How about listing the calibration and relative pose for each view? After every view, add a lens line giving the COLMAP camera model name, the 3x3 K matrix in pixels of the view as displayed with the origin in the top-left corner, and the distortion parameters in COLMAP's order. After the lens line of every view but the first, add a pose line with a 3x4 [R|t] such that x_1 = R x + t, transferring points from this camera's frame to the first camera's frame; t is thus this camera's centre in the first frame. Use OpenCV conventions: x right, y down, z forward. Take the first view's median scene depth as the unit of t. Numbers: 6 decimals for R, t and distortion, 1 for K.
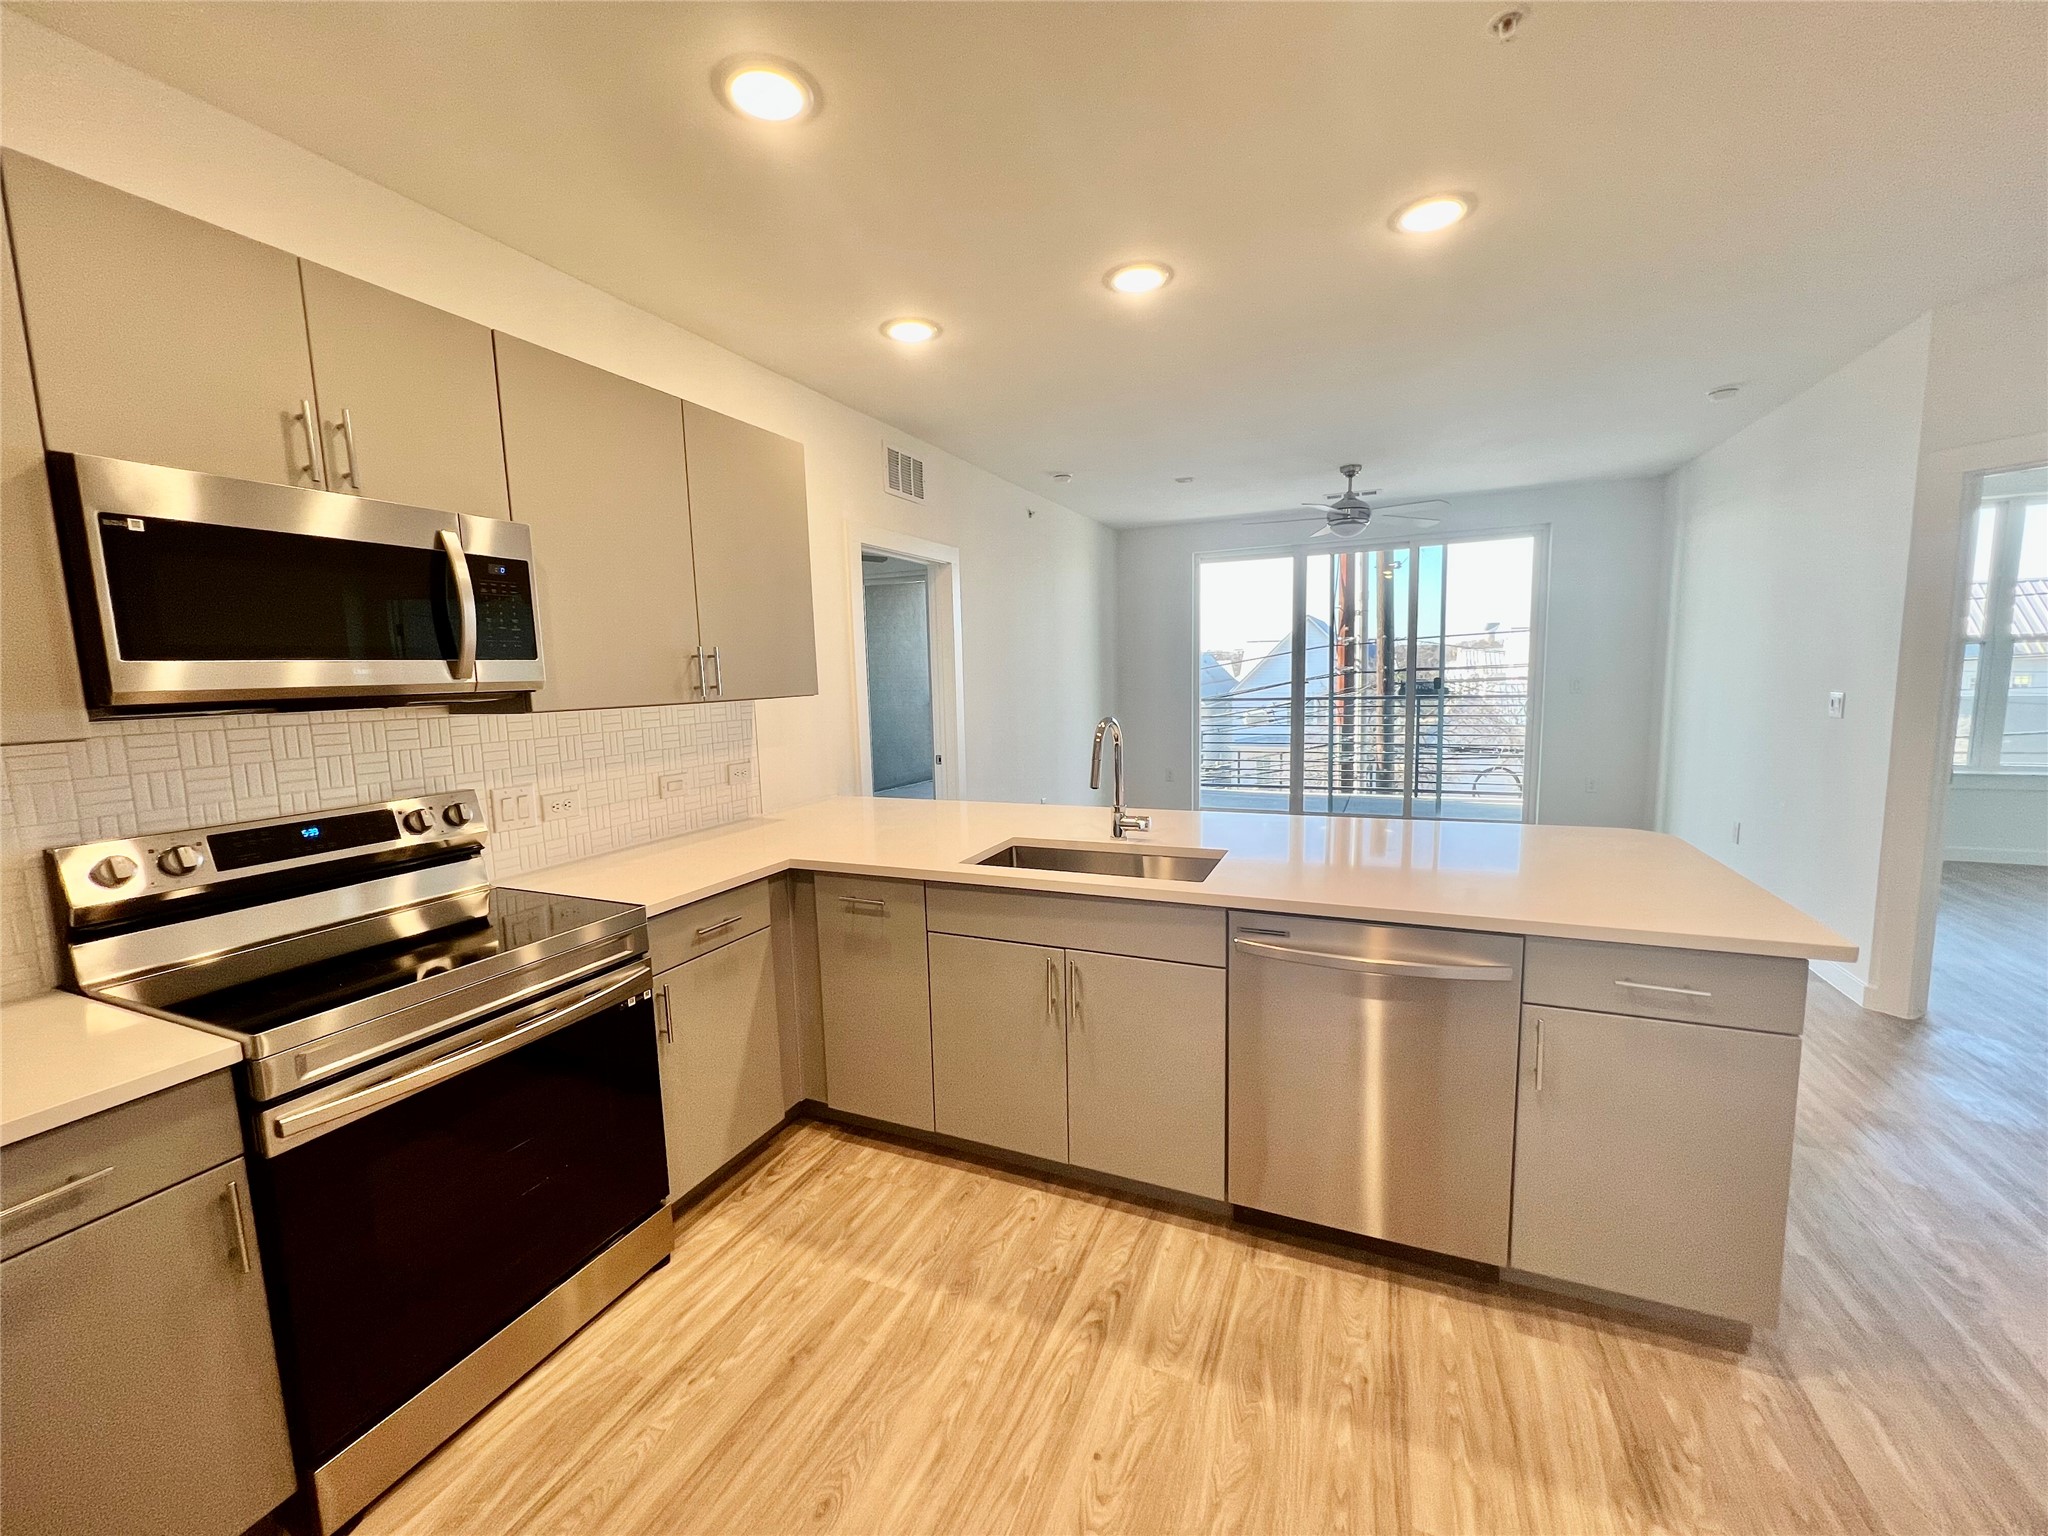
lens RADIAL K [[821.8, 0, 1022.6], [0, 821.8, 769.0], [0, 0, 1]] dist [-0.002451, 0.000459]
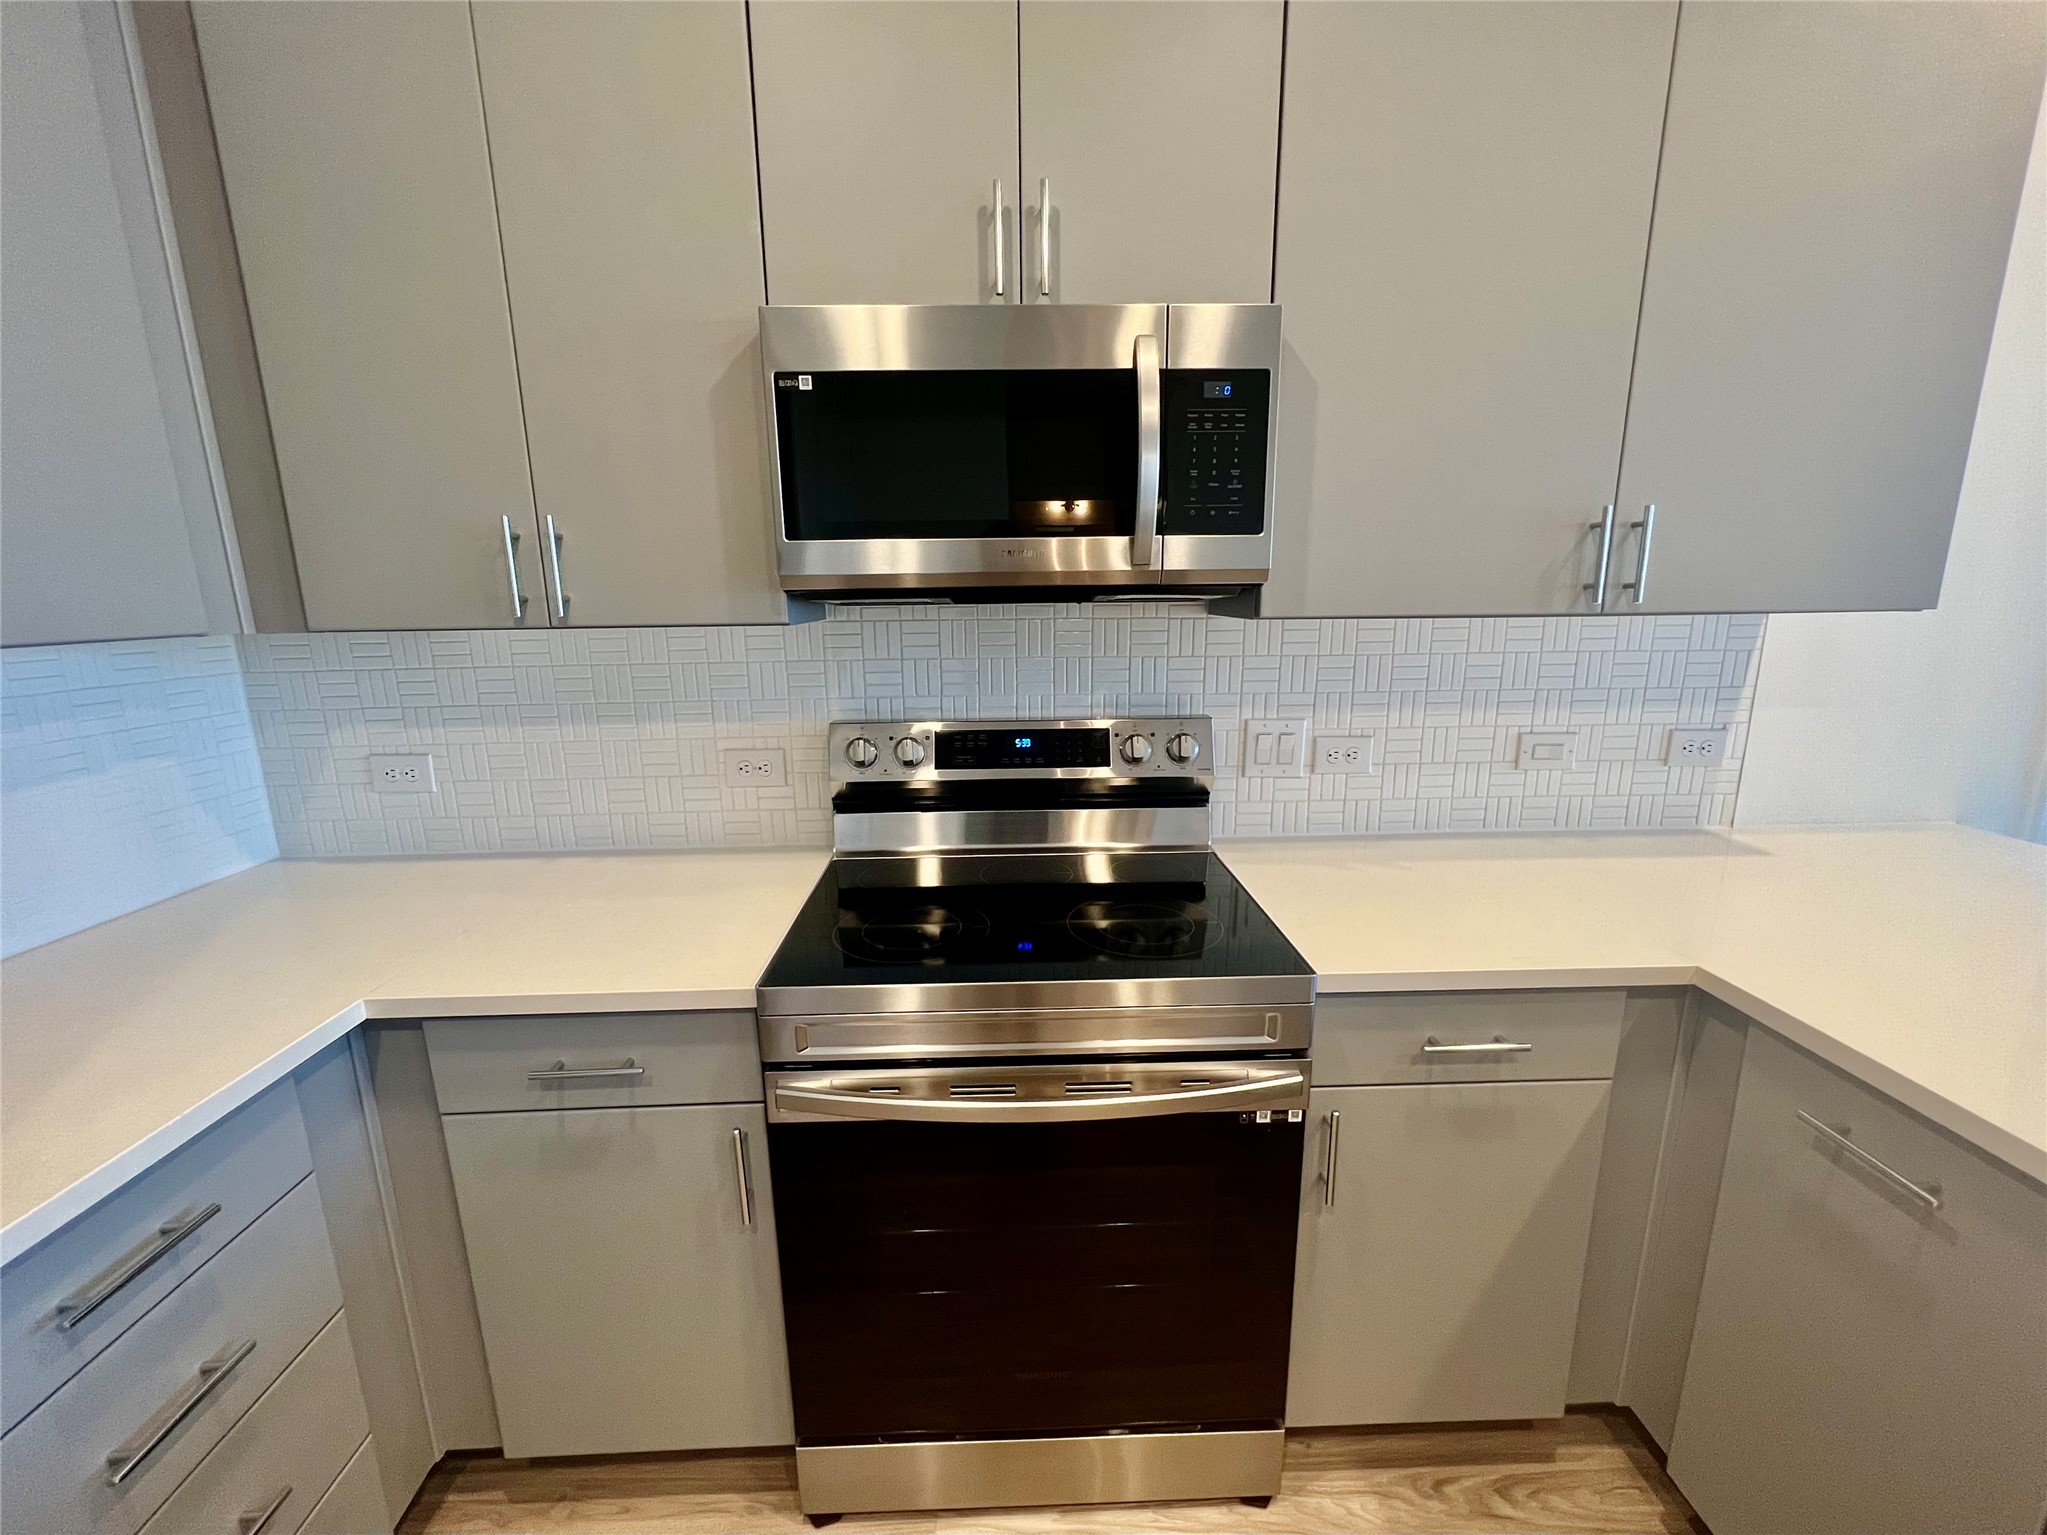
lens RADIAL K [[821.4, 0, 1034.5], [0, 821.4, 766.0], [0, 0, 1]] dist [-0.002451, 0.000459]
pose [[0.425801, 0.212040, -0.879621, -0.072355], [-0.108618, 0.977102, 0.182960, -0.054330], [0.898274, 0.017638, 0.439082, 0.554787]]
